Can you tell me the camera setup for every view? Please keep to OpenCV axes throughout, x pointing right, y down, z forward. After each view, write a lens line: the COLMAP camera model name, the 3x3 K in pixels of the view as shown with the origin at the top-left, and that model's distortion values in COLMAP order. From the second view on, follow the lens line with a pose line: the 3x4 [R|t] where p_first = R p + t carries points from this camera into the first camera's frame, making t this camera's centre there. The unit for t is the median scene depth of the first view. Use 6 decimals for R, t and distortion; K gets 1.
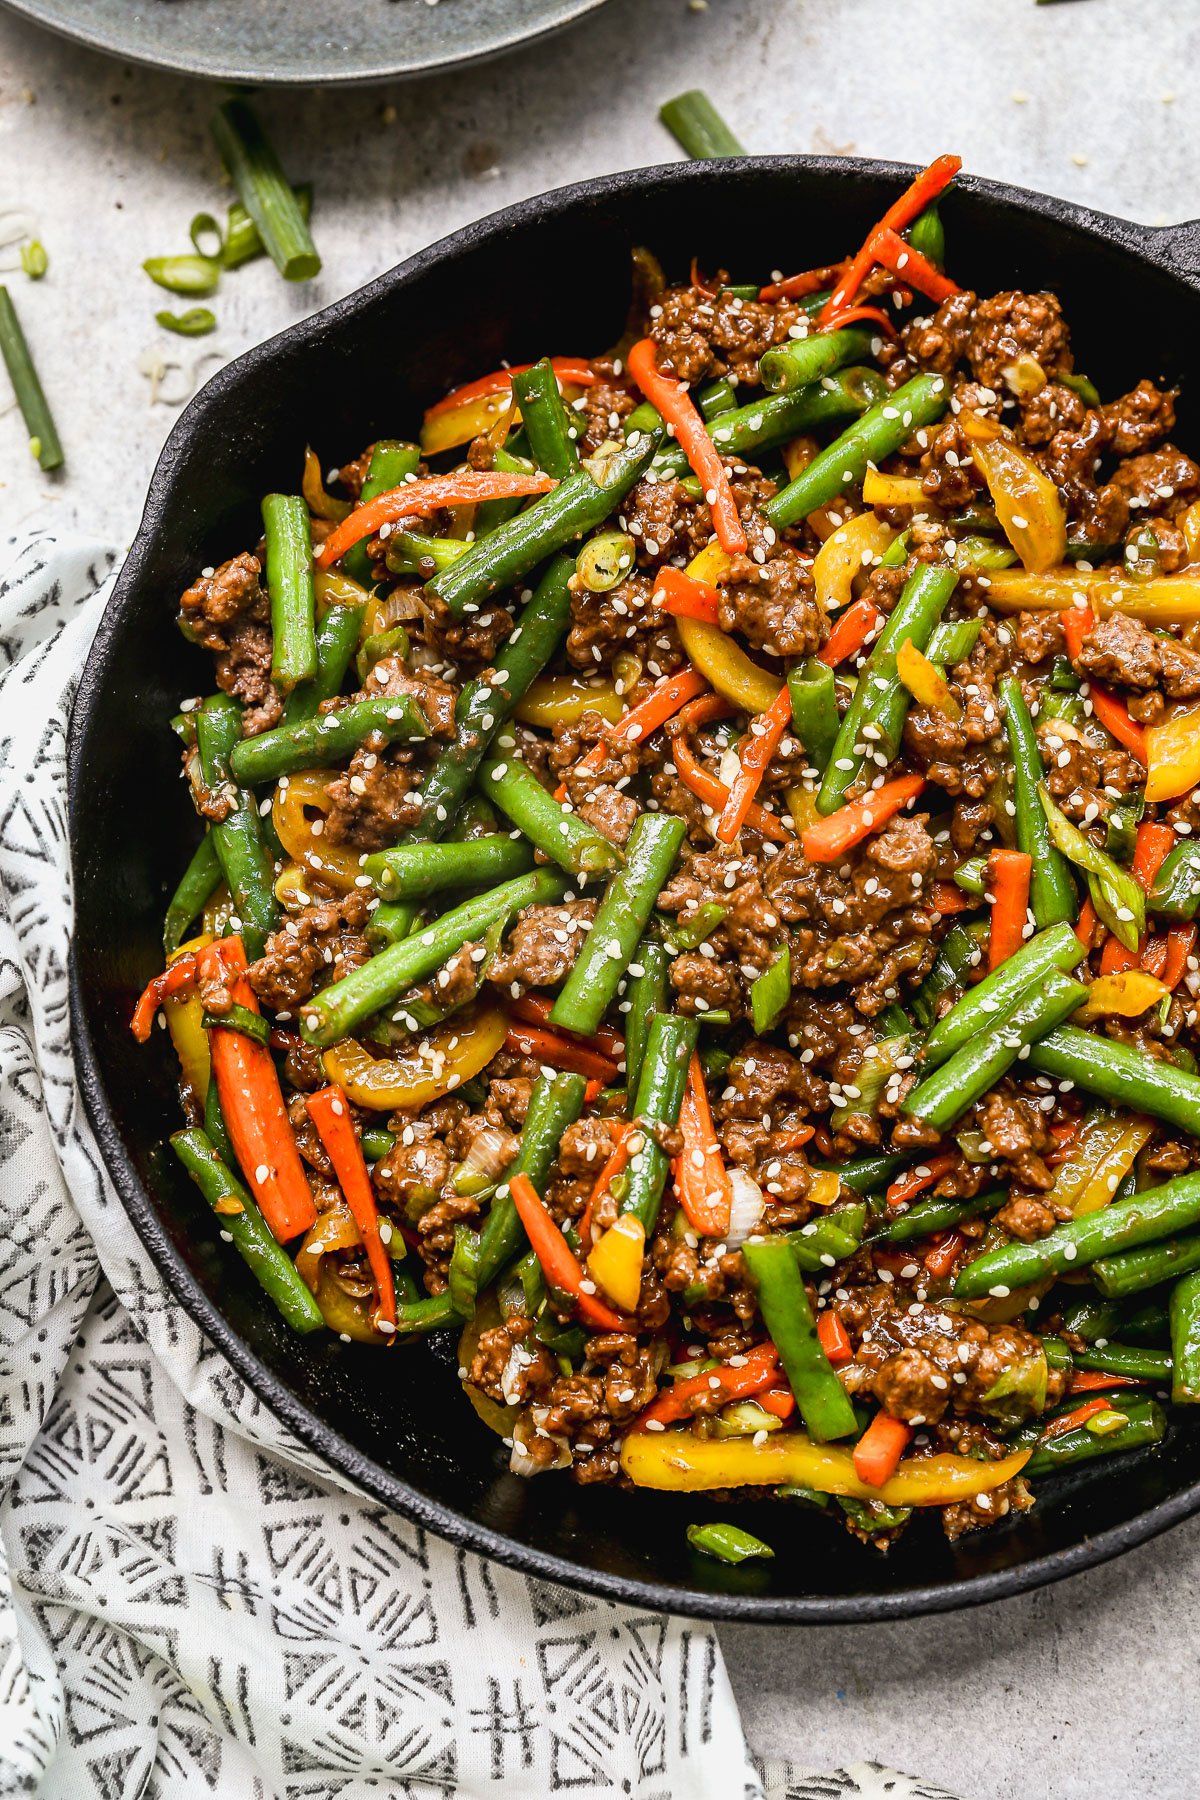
lens RADIAL K [[3043.1, 0, 600.0], [0, 3043.1, 900.0], [0, 0, 1]] dist [0.057442, 0.135278]
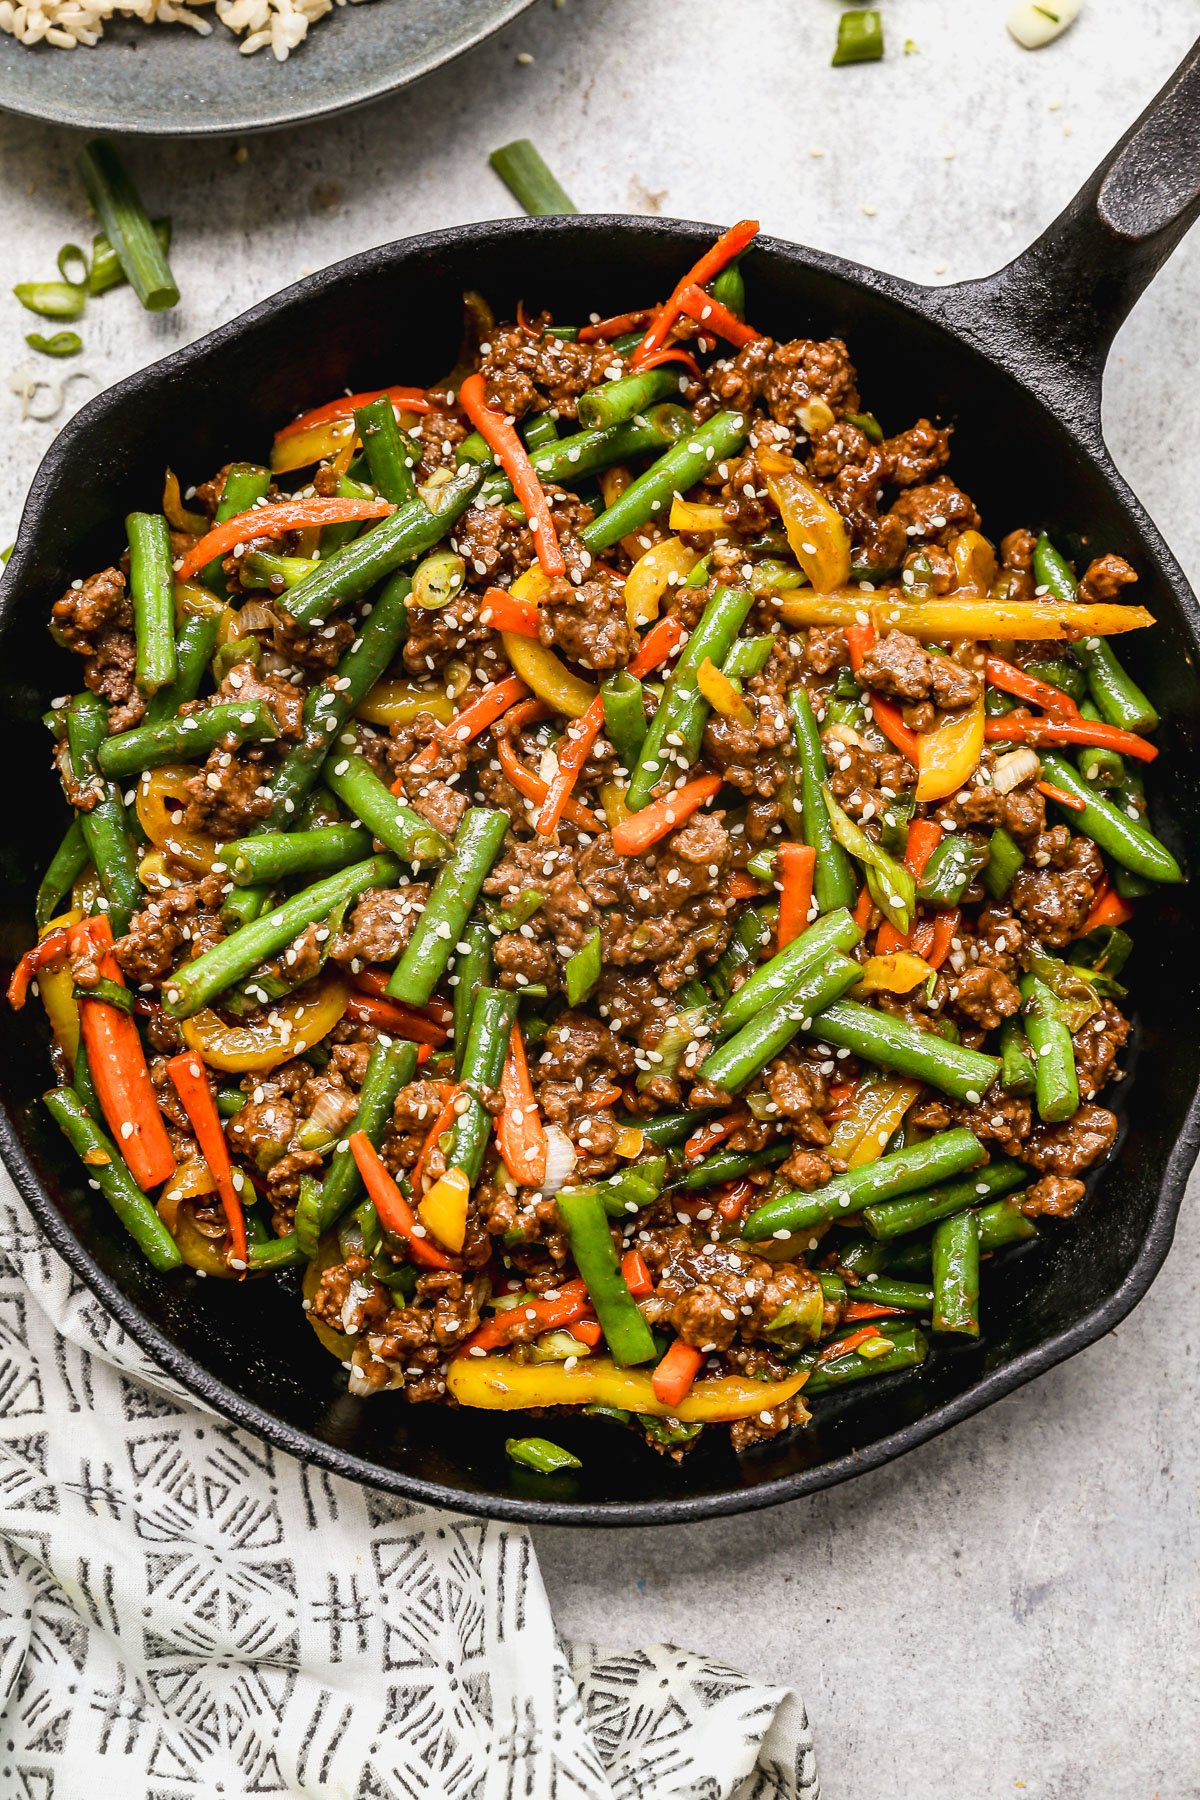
lens RADIAL K [[3043.1, 0, 600.0], [0, 3043.1, 900.0], [0, 0, 1]] dist [0.057442, 0.135278]
pose [[0.998617, 0.005539, 0.052286, 0.003286], [-0.007757, 0.999074, 0.042313, -0.042112], [-0.052003, -0.042660, 0.997735, -0.118063]]
